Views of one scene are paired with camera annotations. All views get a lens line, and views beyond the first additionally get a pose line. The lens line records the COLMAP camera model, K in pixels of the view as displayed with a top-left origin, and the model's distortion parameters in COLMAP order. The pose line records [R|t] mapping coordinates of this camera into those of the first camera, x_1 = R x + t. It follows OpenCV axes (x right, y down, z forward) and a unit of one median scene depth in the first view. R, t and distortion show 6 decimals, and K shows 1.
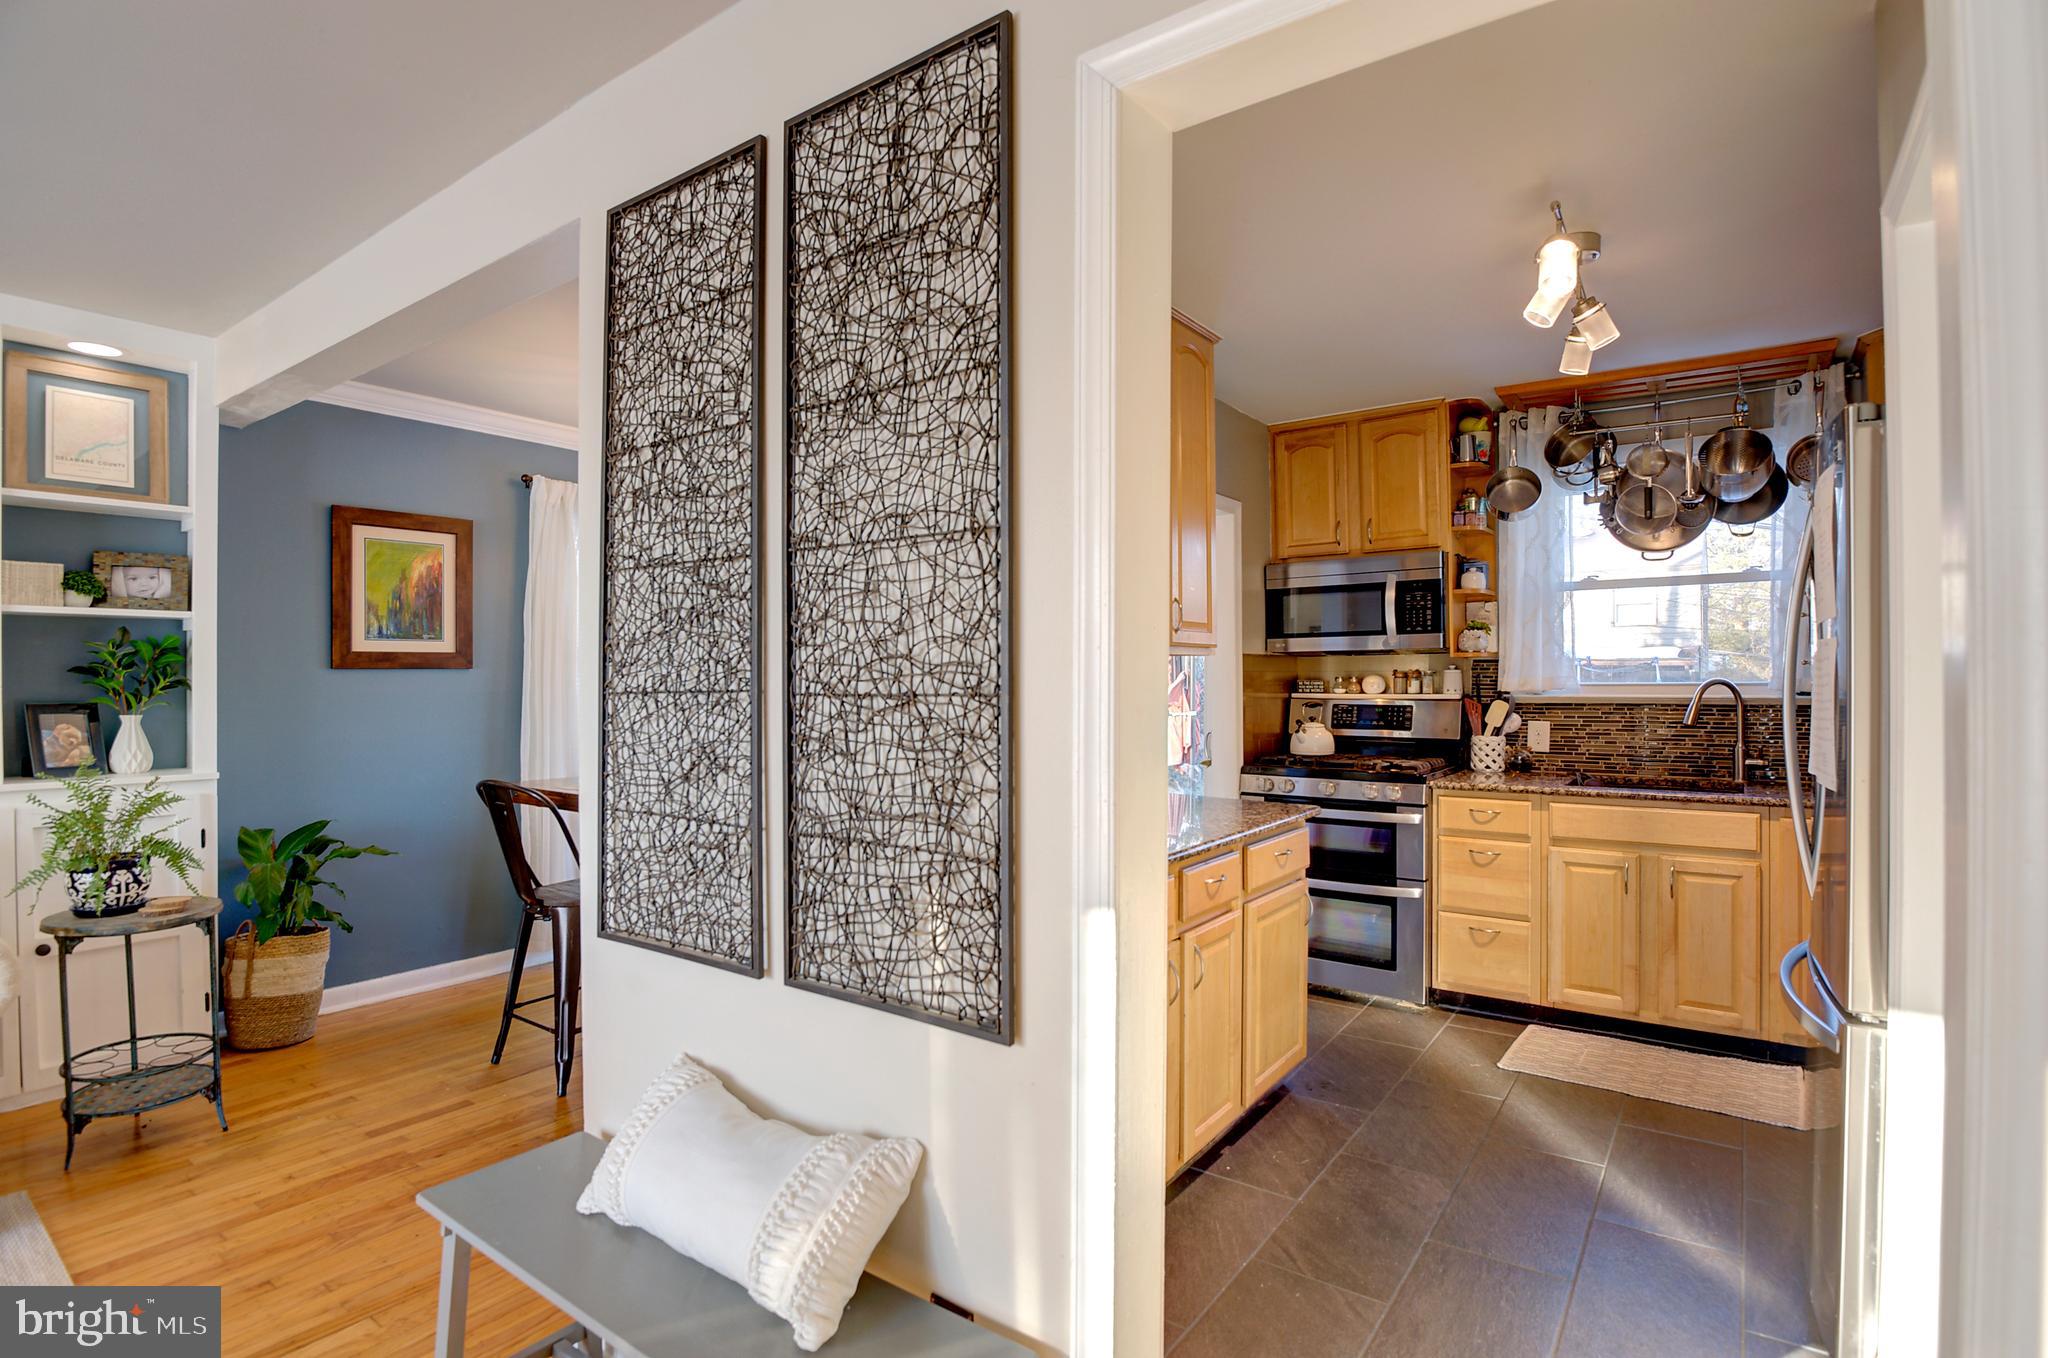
lens RADIAL K [[1015.2, 0, 1012.7], [0, 1015.2, 677.5], [0, 0, 1]] dist [-0.021831, -0.002766]
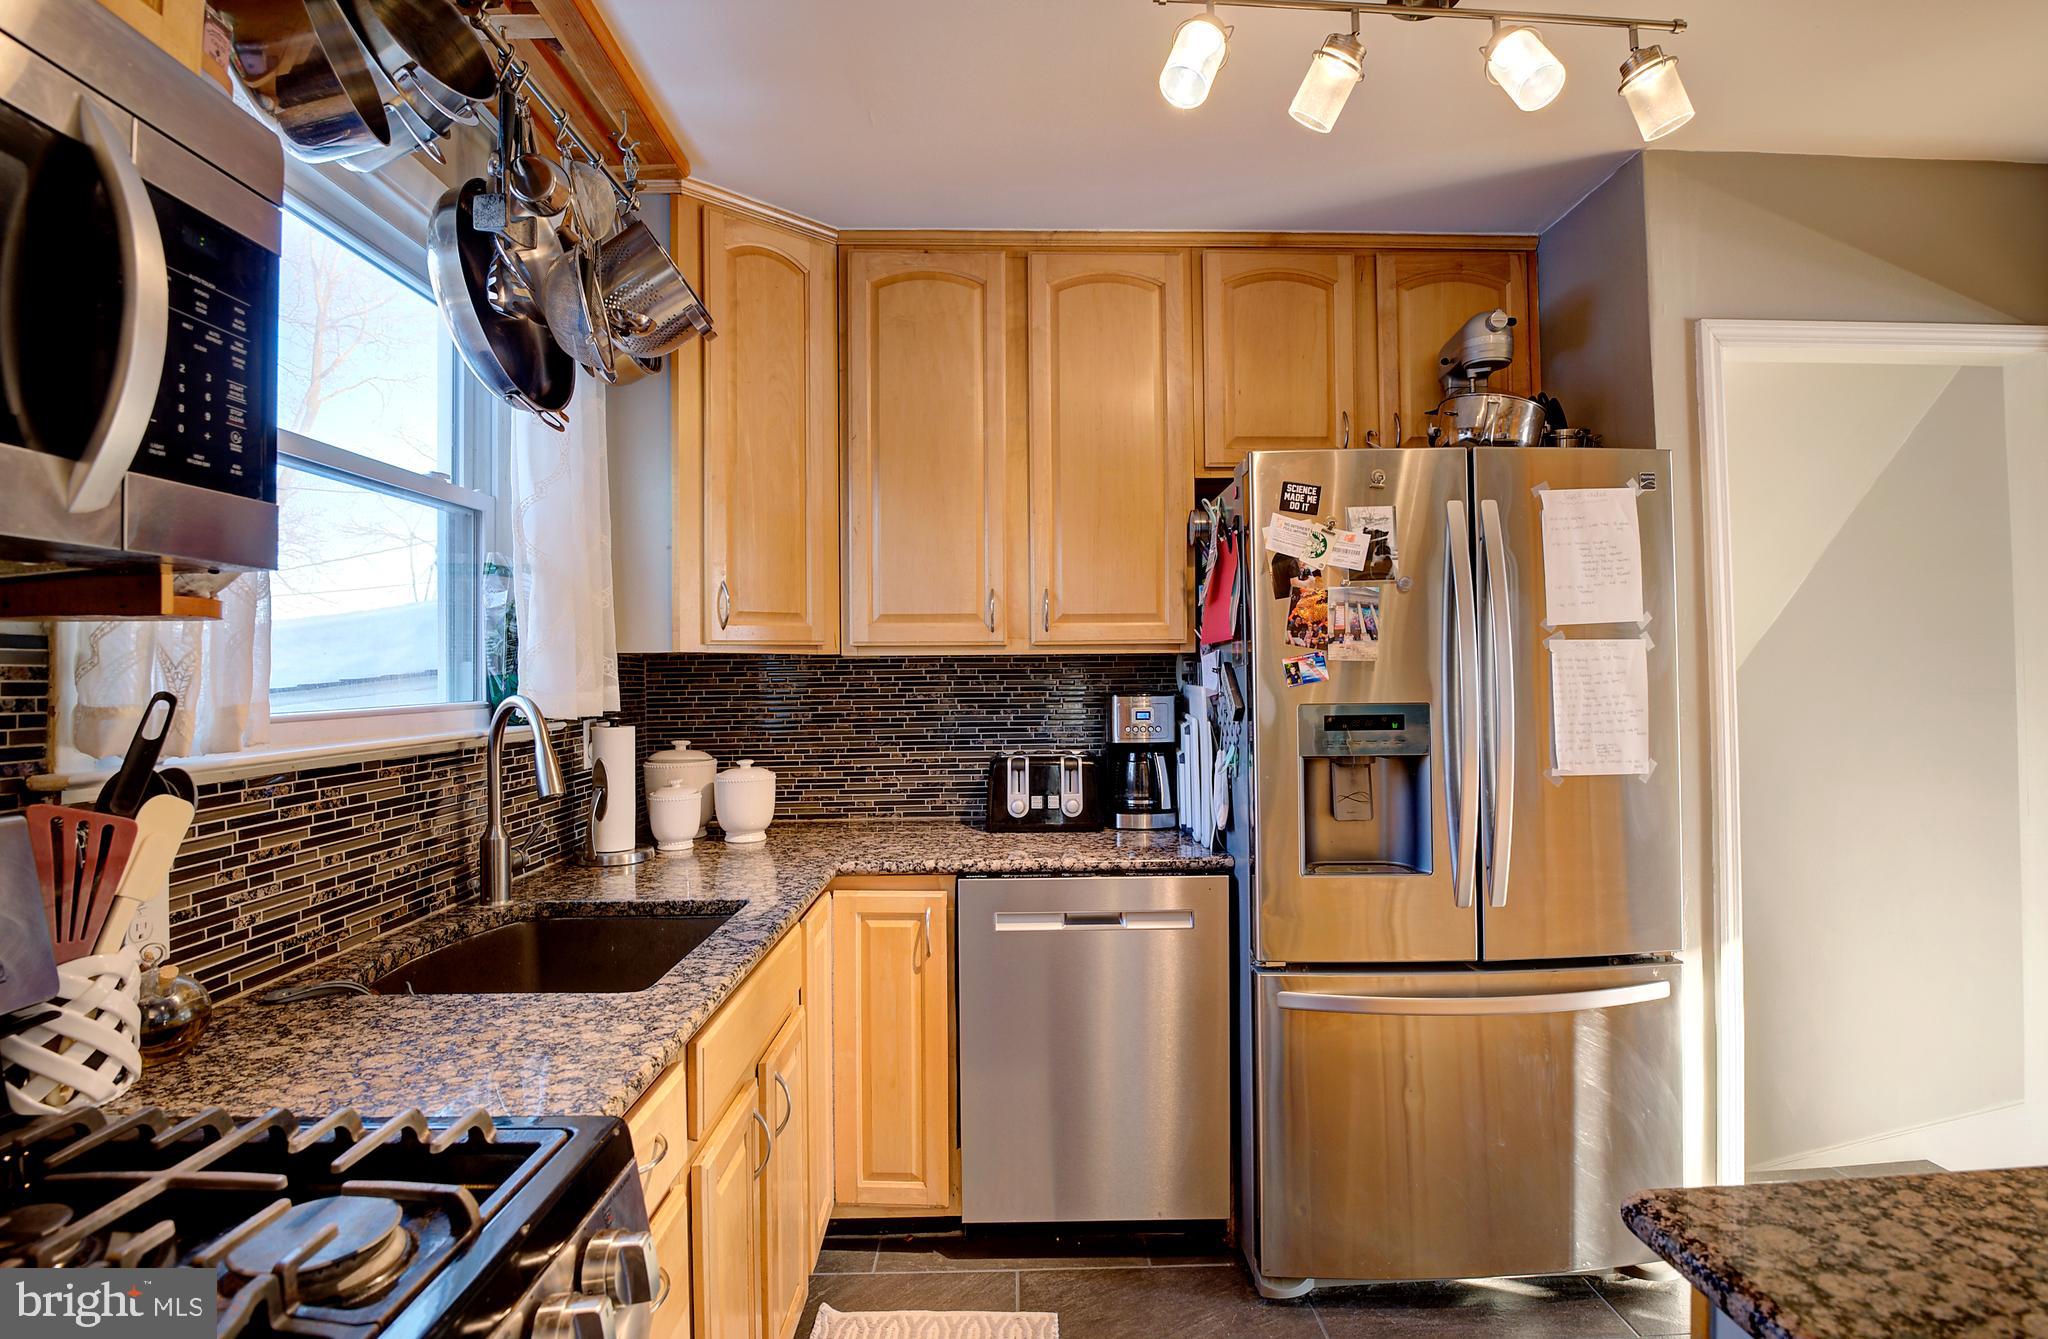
lens RADIAL K [[1015.6, 0, 1034.5], [0, 1015.6, 656.3], [0, 0, 1]] dist [-0.026295, -0.000568]
pose [[-0.613097, 0.027364, 0.789534, 0.160329], [0.019061, 0.999621, -0.019844, -0.003310], [-0.789778, 0.002883, -0.613386, 1.055693]]
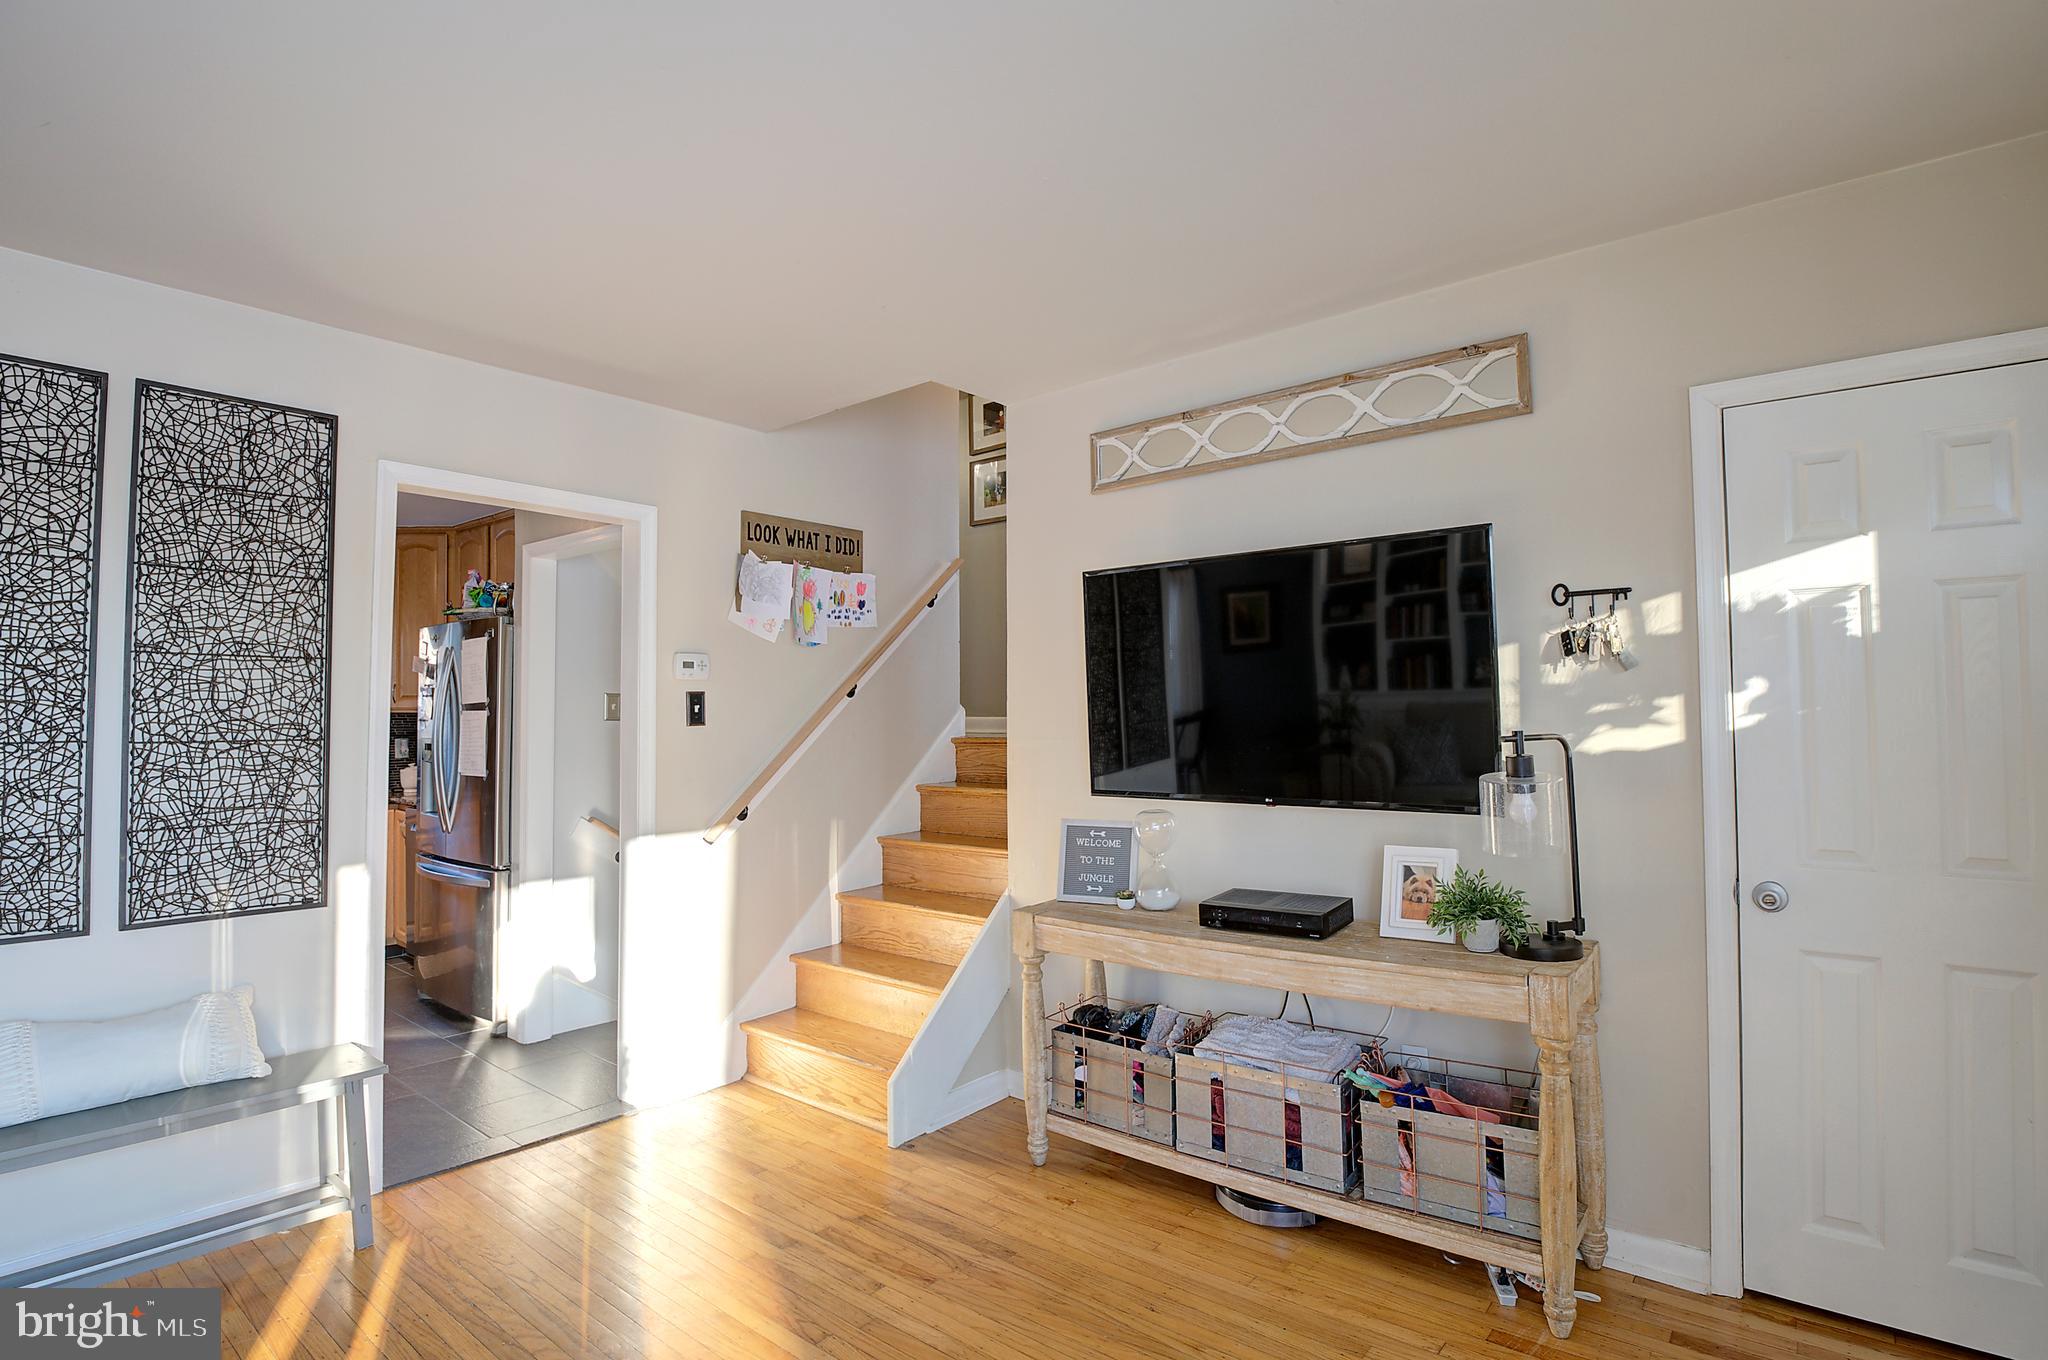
lens RADIAL K [[1015.2, 0, 1022.8], [0, 1015.2, 673.8], [0, 0, 1]] dist [-0.021831, -0.002766]
pose [[0.057101, 0.047078, 0.997258, -0.716652], [0.002178, 0.998879, -0.047279, -0.006111], [-0.998366, 0.004872, 0.056934, -0.200247]]
